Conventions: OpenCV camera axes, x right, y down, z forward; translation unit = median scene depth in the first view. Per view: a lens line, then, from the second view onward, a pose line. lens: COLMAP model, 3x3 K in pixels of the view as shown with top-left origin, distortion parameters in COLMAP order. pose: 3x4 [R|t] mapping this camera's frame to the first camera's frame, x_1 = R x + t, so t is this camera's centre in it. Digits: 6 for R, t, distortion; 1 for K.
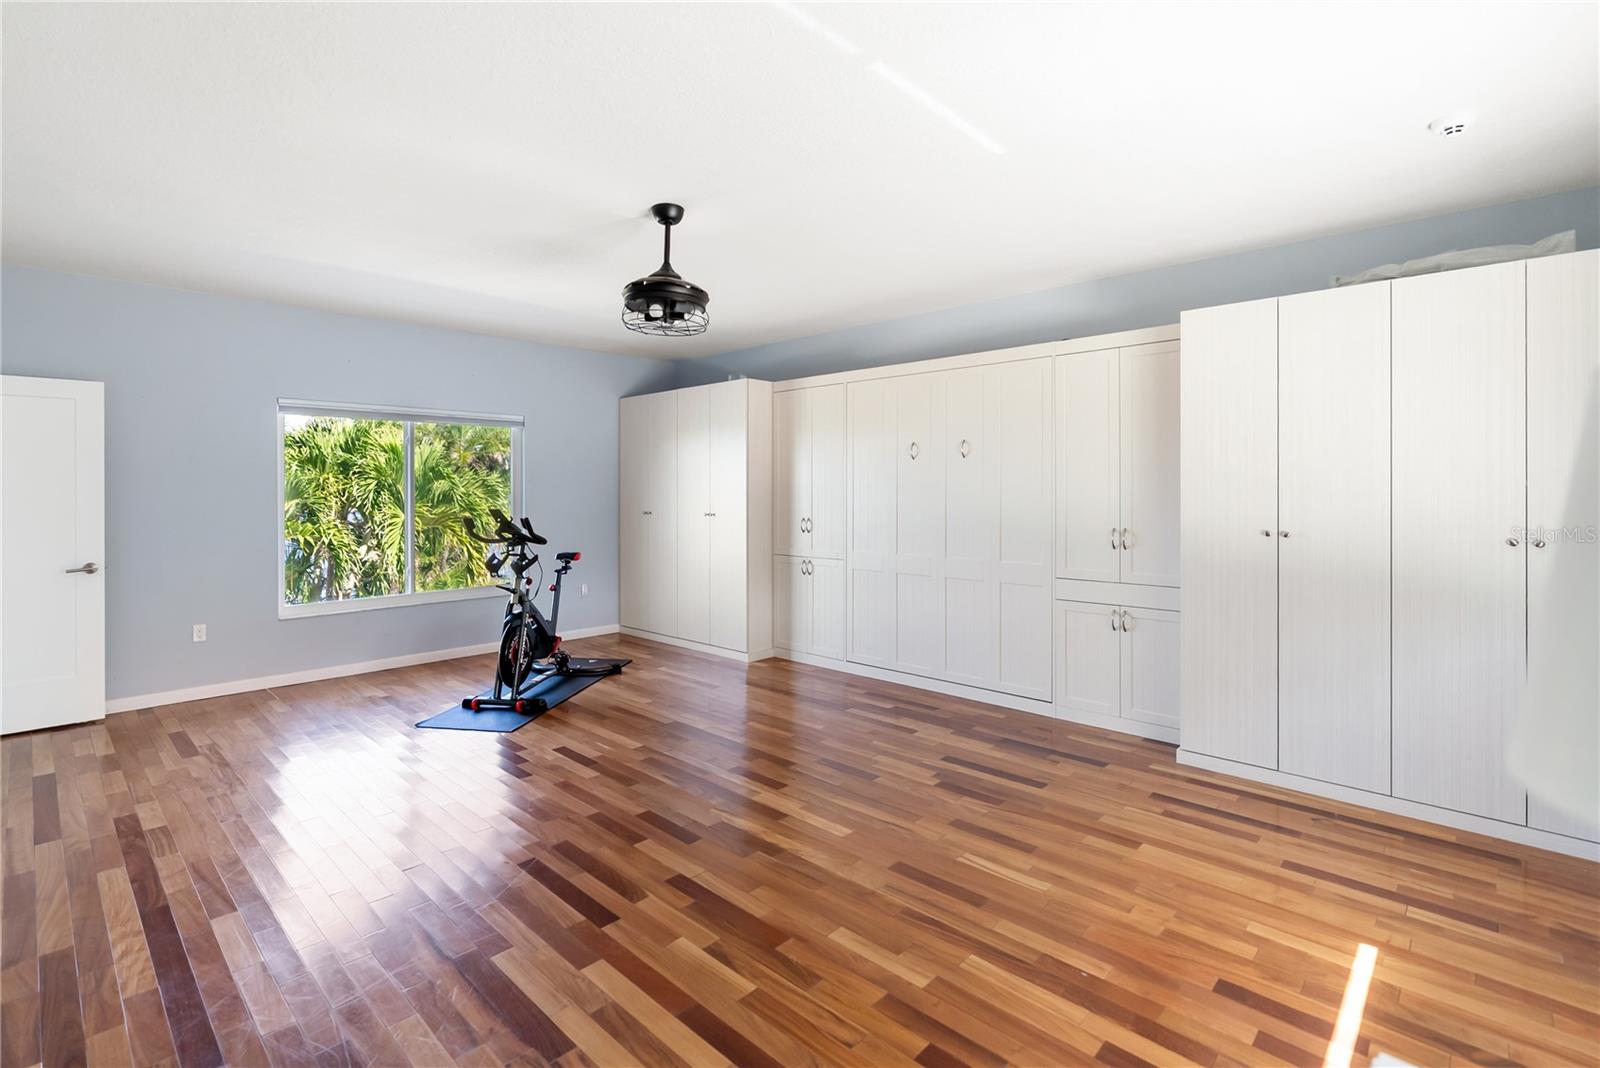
lens RADIAL K [[737.3, 0, 804.6], [0, 737.3, 508.3], [0, 0, 1]] dist [-0.002366, 0.000441]
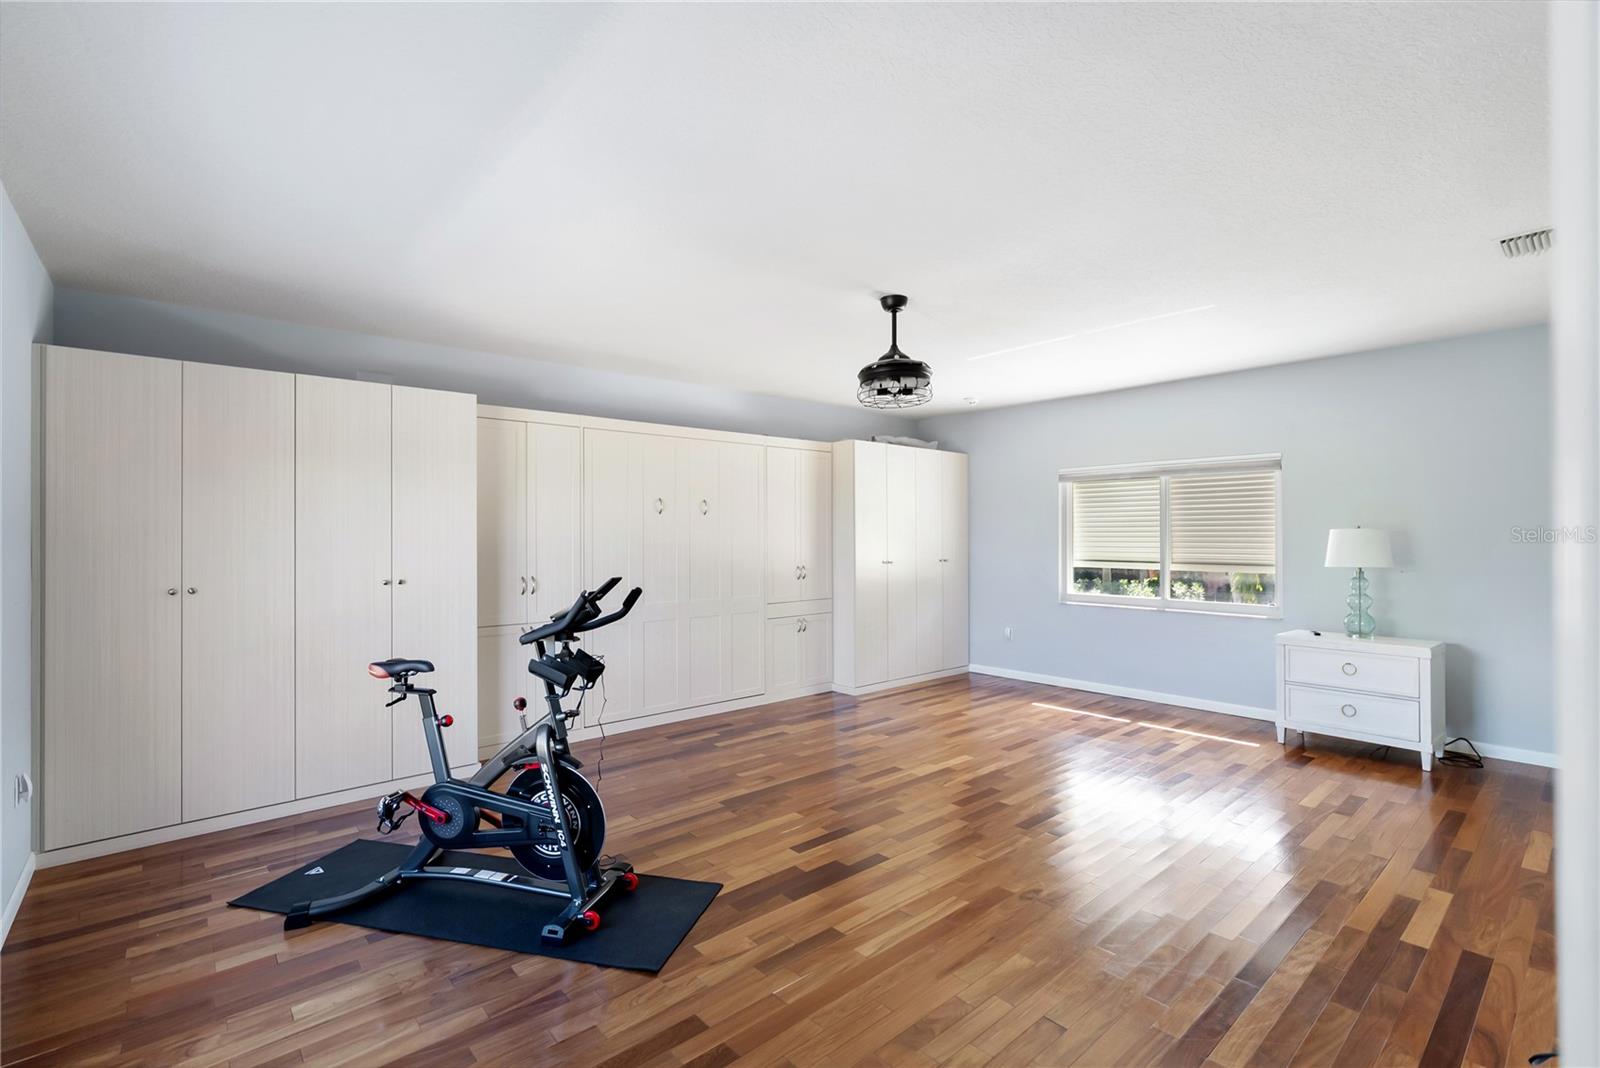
lens RADIAL K [[716.6, 0, 800.0], [0, 716.6, 534.0], [0, 0, 1]] dist [-0.002890, -0.000506]
pose [[0.097341, 0.008050, 0.995218, -1.259264], [0.030513, 0.999473, -0.011068, -0.027006], [-0.994783, 0.031445, 0.097044, 0.992299]]
